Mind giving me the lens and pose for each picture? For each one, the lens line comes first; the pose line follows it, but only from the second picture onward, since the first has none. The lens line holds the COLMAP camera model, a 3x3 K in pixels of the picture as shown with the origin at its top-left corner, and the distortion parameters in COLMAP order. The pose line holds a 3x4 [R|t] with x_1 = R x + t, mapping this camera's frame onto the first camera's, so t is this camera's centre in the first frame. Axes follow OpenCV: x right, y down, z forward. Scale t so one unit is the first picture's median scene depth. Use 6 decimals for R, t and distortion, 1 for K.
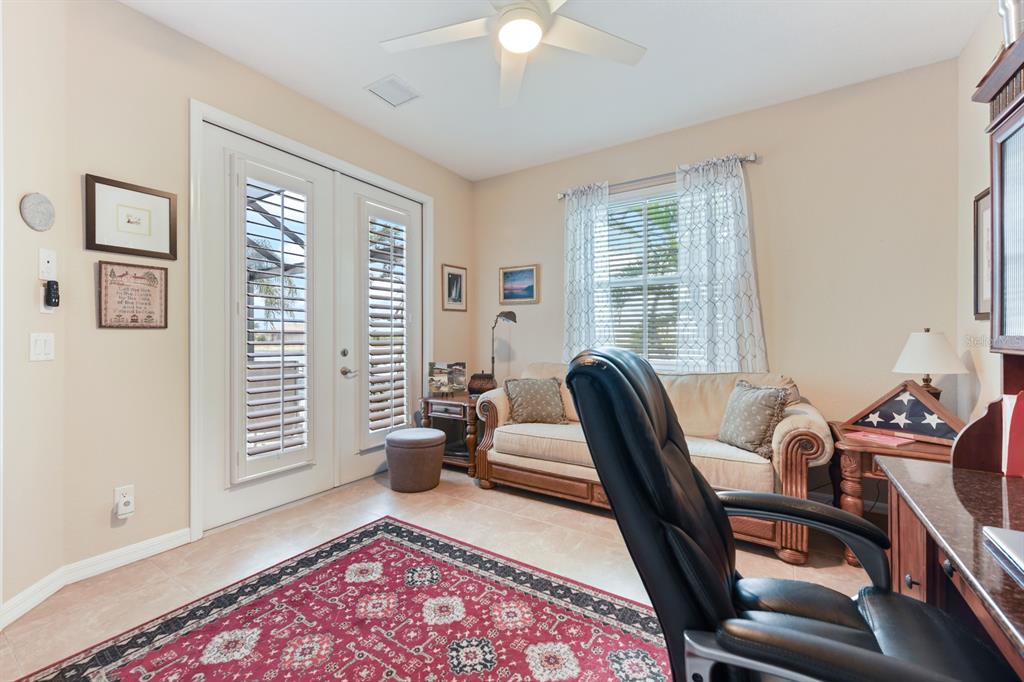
lens RADIAL K [[413.7, 0, 511.0], [0, 413.7, 335.7], [0, 0, 1]] dist [0.008892, -0.000216]
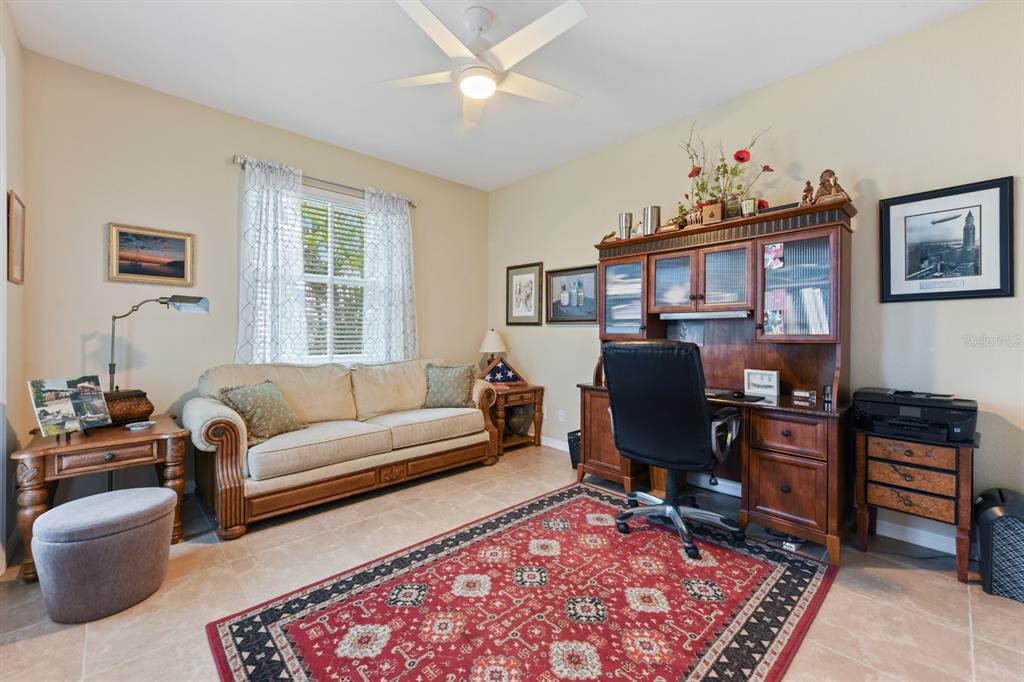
lens RADIAL K [[413.7, 0, 489.2], [0, 413.7, 334.7], [0, 0, 1]] dist [0.008892, -0.000216]
pose [[0.269954, -0.001265, 0.962872, -0.869036], [-0.006695, 0.999972, 0.003191, 0.001943], [-0.962850, -0.007308, 0.269939, 0.487951]]
